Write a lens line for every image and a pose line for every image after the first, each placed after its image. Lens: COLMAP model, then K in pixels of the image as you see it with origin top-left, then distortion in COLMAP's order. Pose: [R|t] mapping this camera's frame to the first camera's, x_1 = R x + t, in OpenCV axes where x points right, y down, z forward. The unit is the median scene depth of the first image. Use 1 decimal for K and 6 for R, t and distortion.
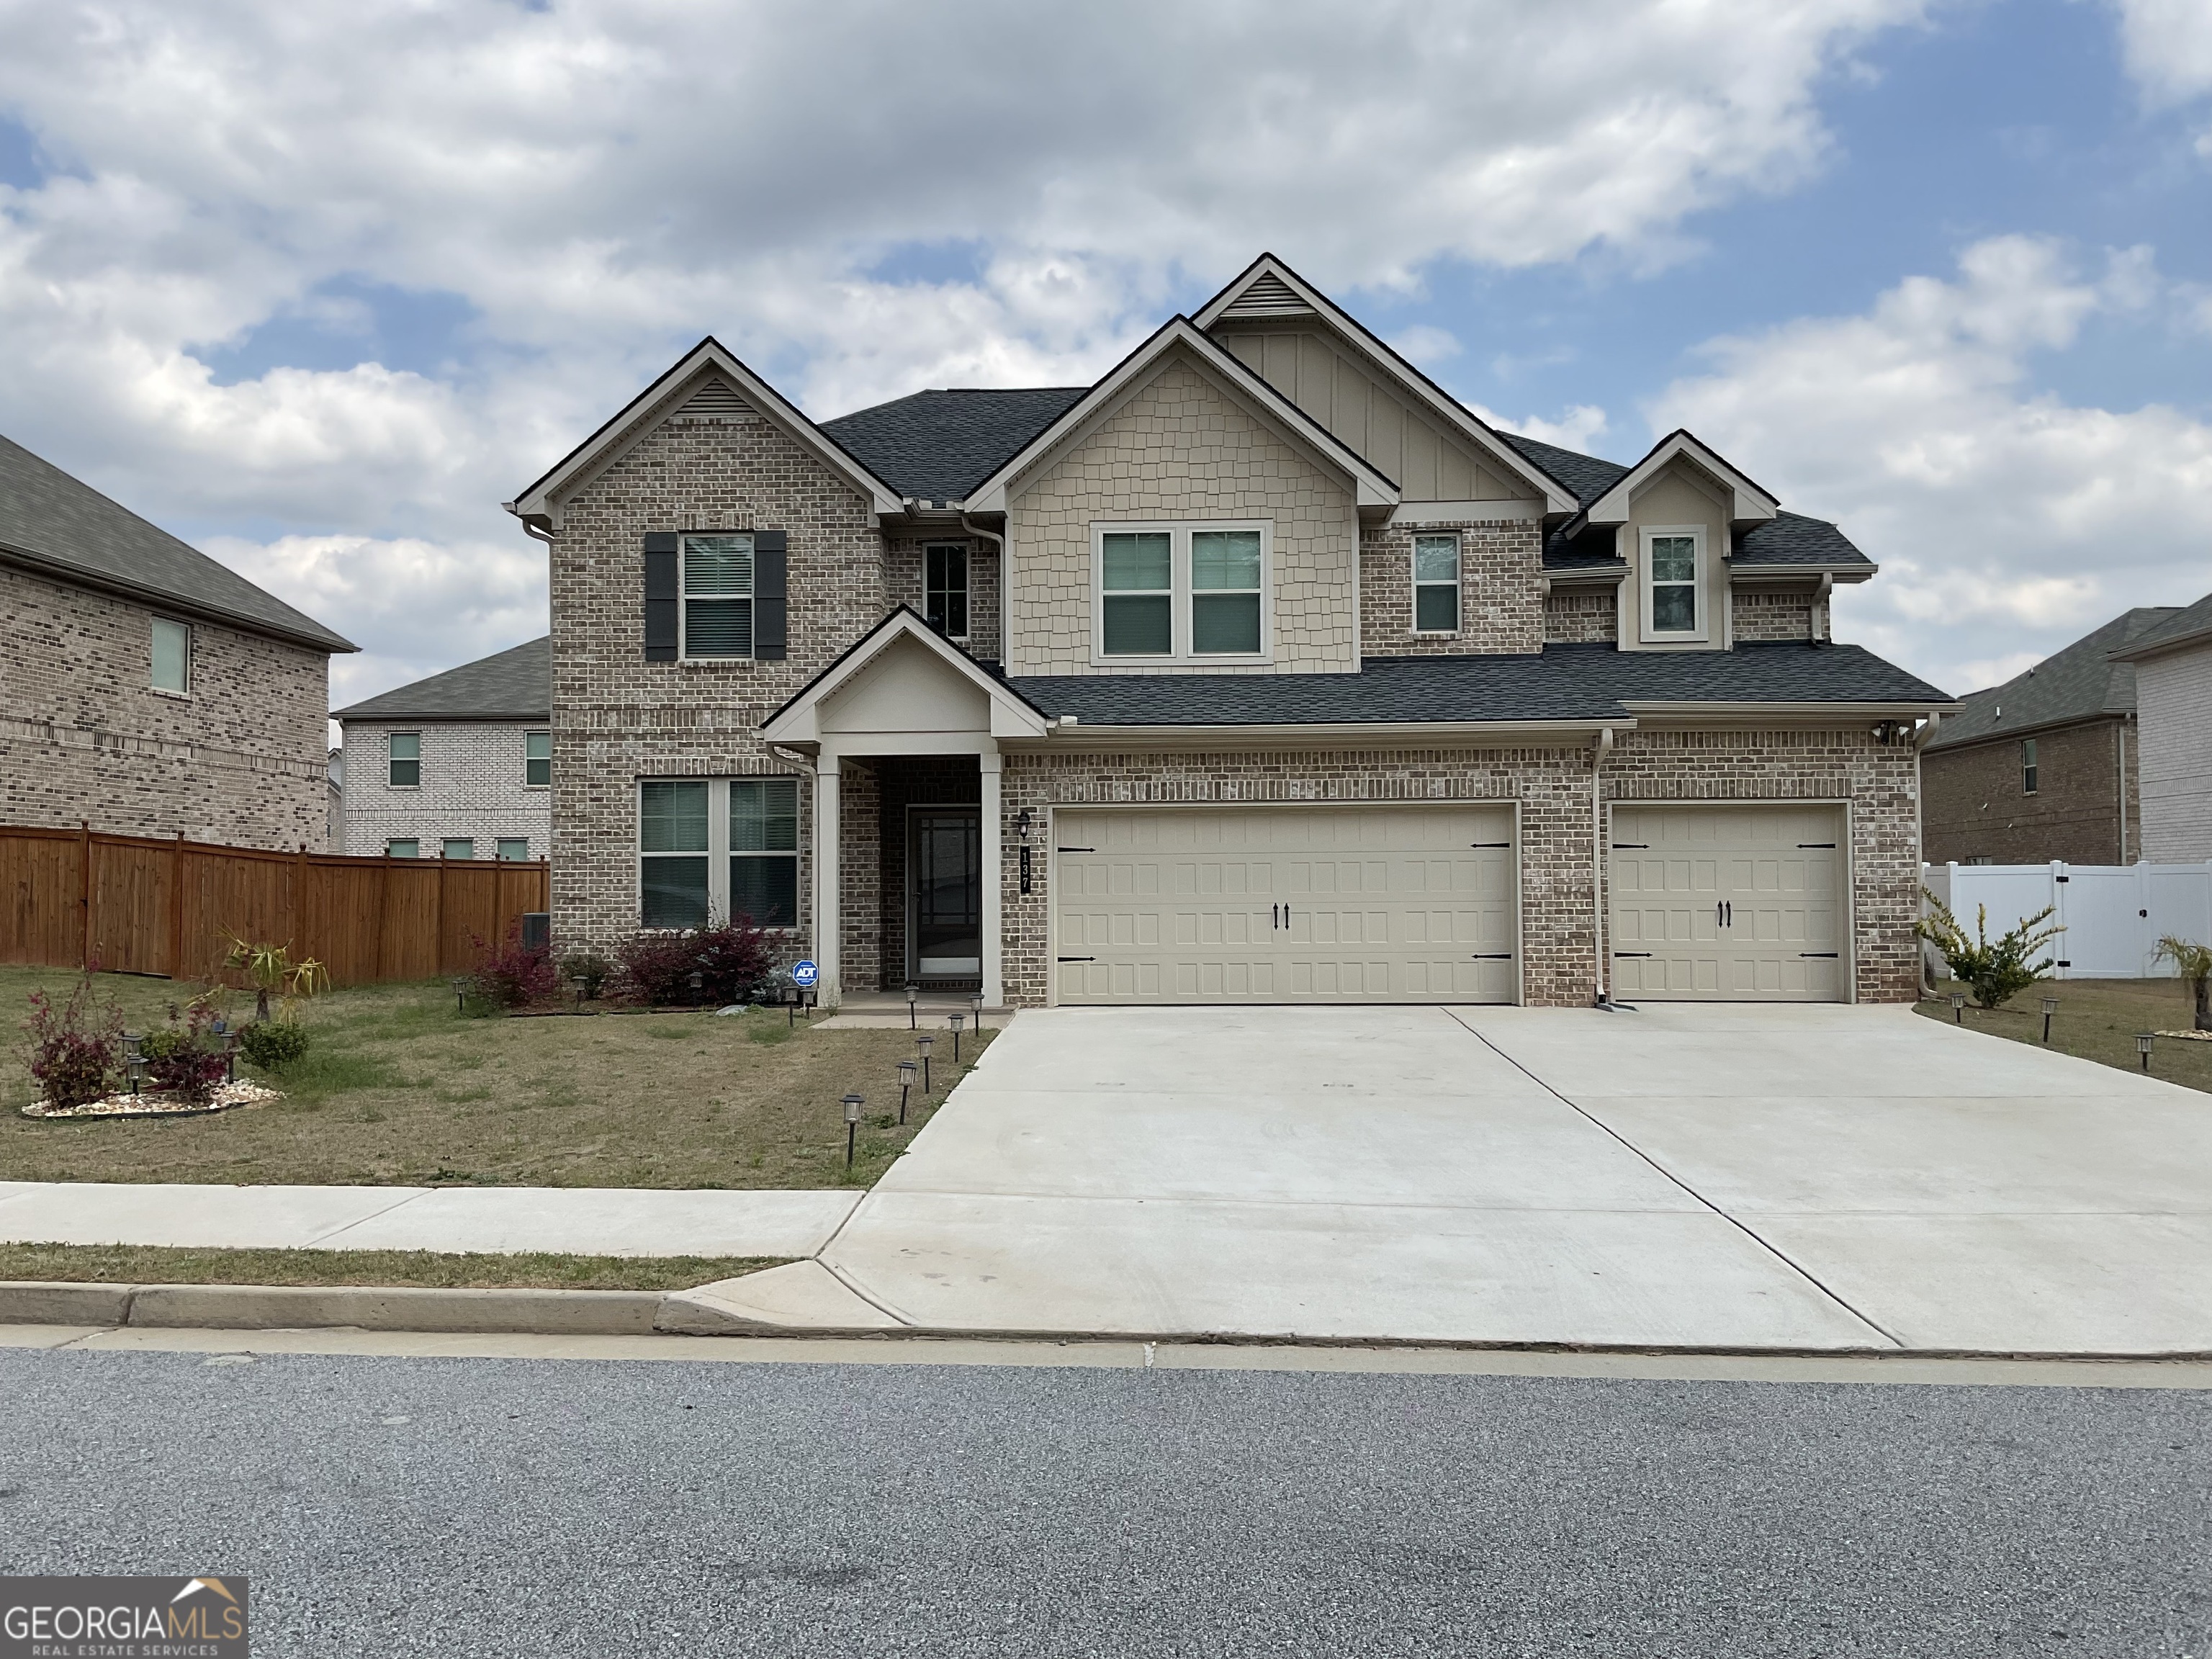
lens RADIAL K [[1806.5, 0, 1117.4], [0, 1806.5, 838.1], [0, 0, 1]] dist [0.102877, -0.202882]
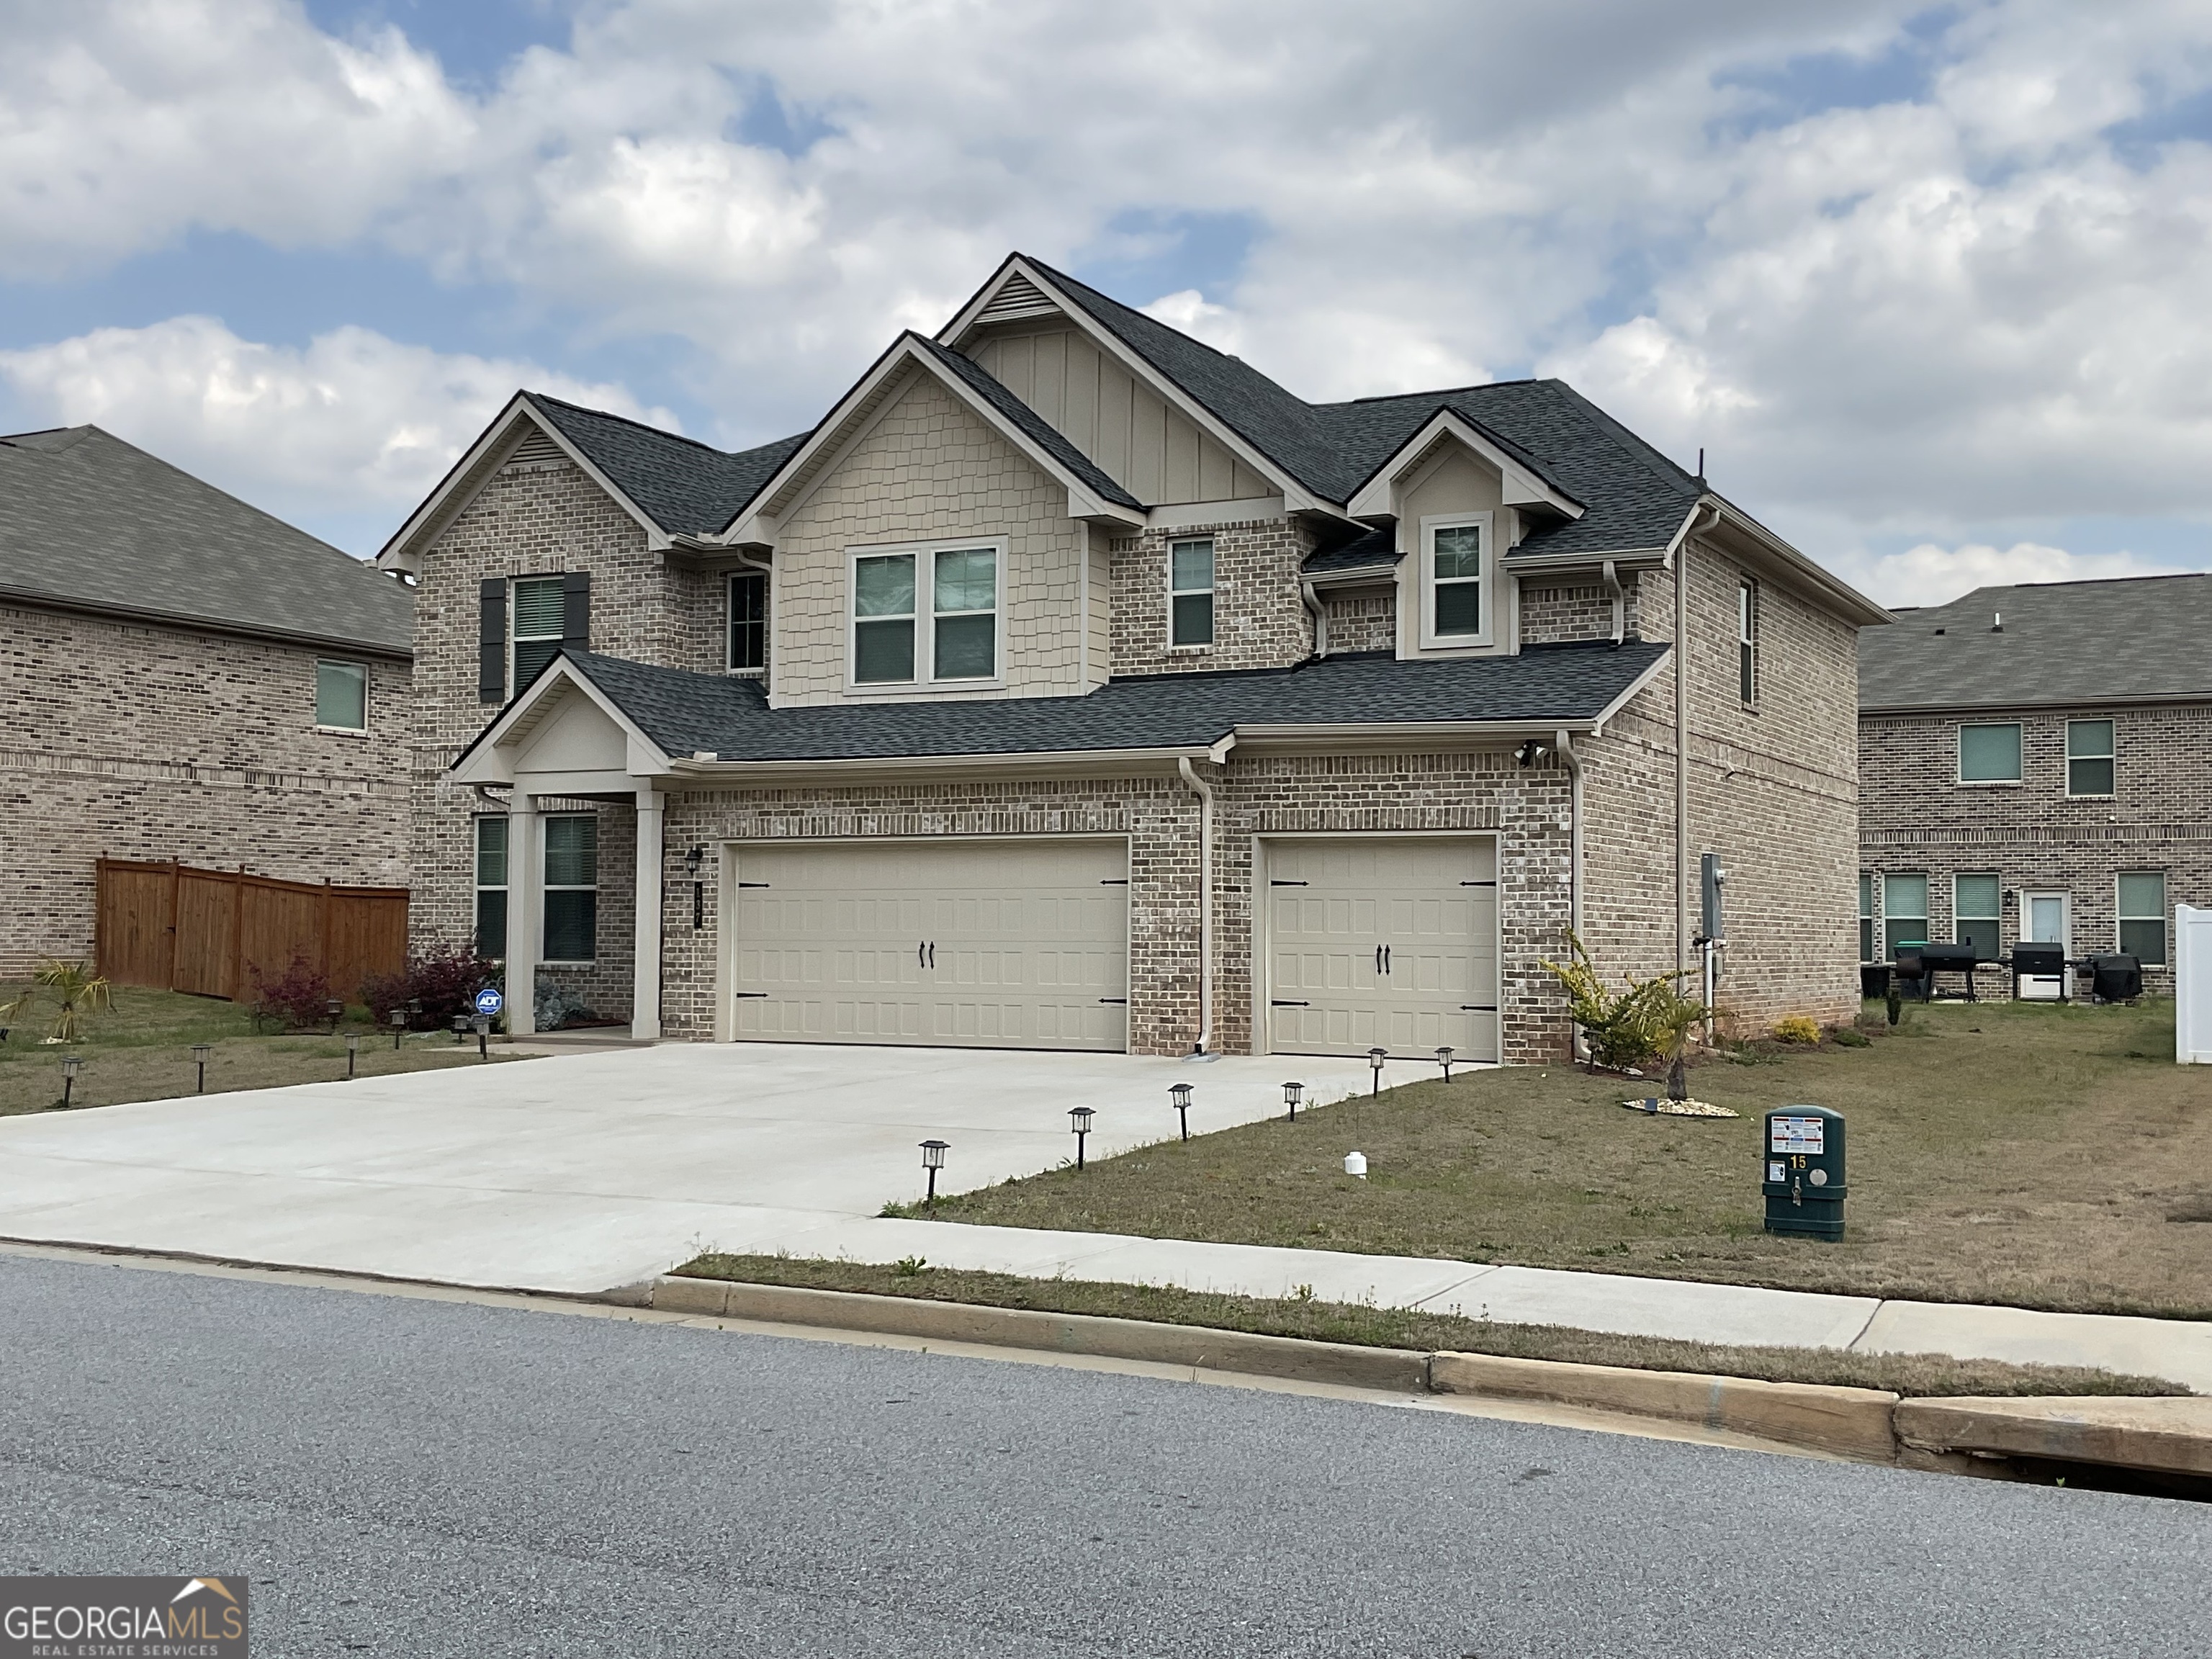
lens RADIAL K [[2424.5, 0, 1153.5], [0, 2424.5, 840.8], [0, 0, 1]] dist [0.090079, 0.000000]
pose [[0.910885, -0.004048, -0.412641, 0.674222], [0.000180, 0.999956, -0.009413, -0.004935], [0.412661, 0.008499, 0.910845, -0.116757]]
